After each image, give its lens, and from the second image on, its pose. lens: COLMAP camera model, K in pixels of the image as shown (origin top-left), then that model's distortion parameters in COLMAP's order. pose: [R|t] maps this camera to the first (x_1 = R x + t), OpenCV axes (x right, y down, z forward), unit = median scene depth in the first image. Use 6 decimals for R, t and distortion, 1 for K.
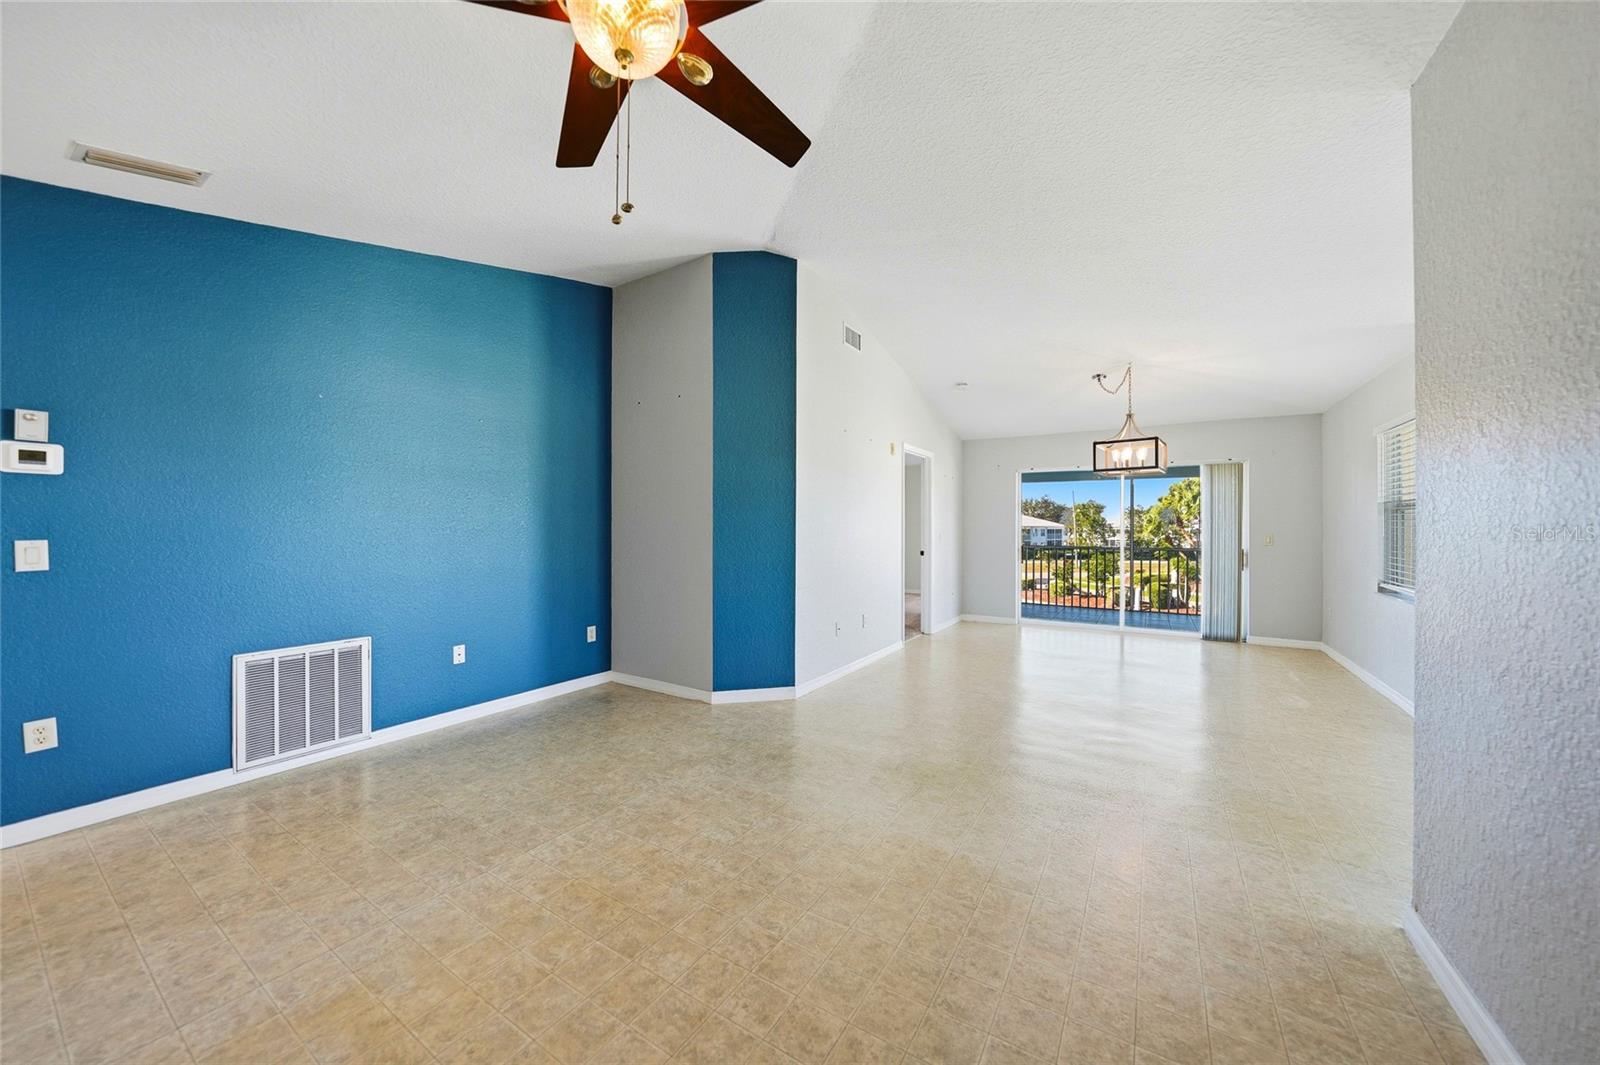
lens RADIAL K [[559.7, 0, 803.7], [0, 559.7, 529.6], [0, 0, 1]] dist [-0.024011, 0.005724]
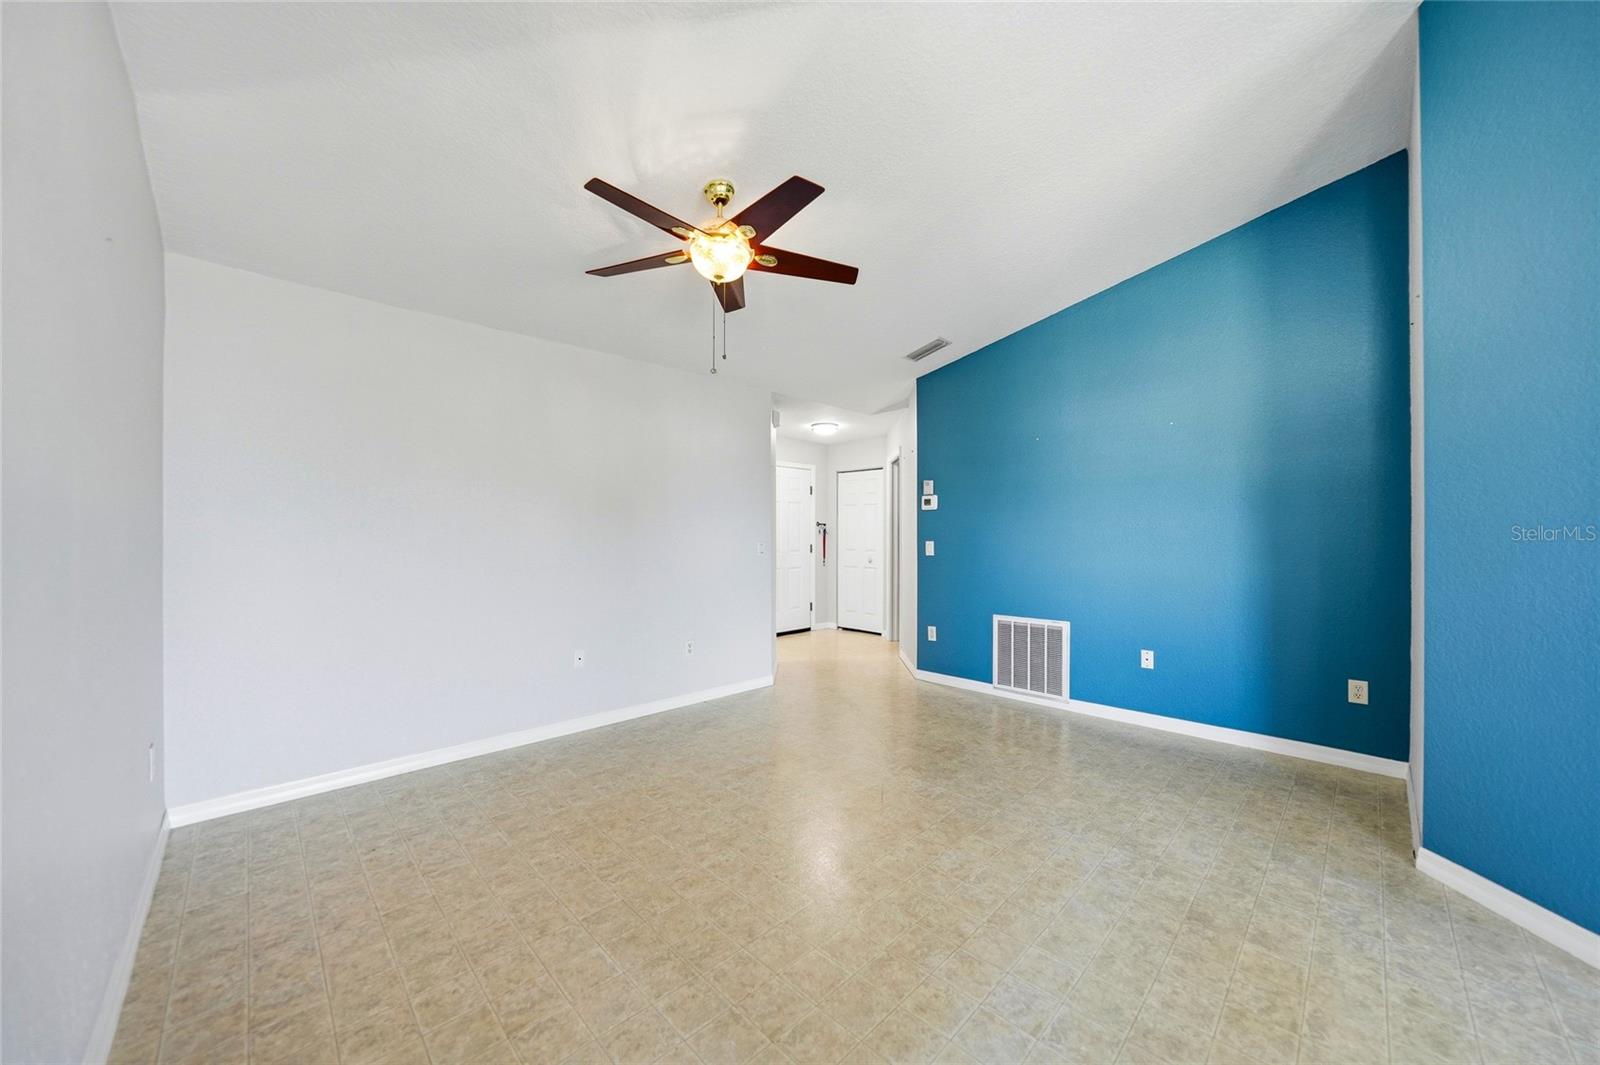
lens RADIAL K [[559.7, 0, 789.3], [0, 559.7, 543.4], [0, 0, 1]] dist [-0.024011, 0.005724]
pose [[-0.229072, 0.009456, -0.973364, 0.612855], [-0.001369, 0.999949, 0.010036, 0.005433], [0.973408, 0.003632, -0.229048, 0.715141]]
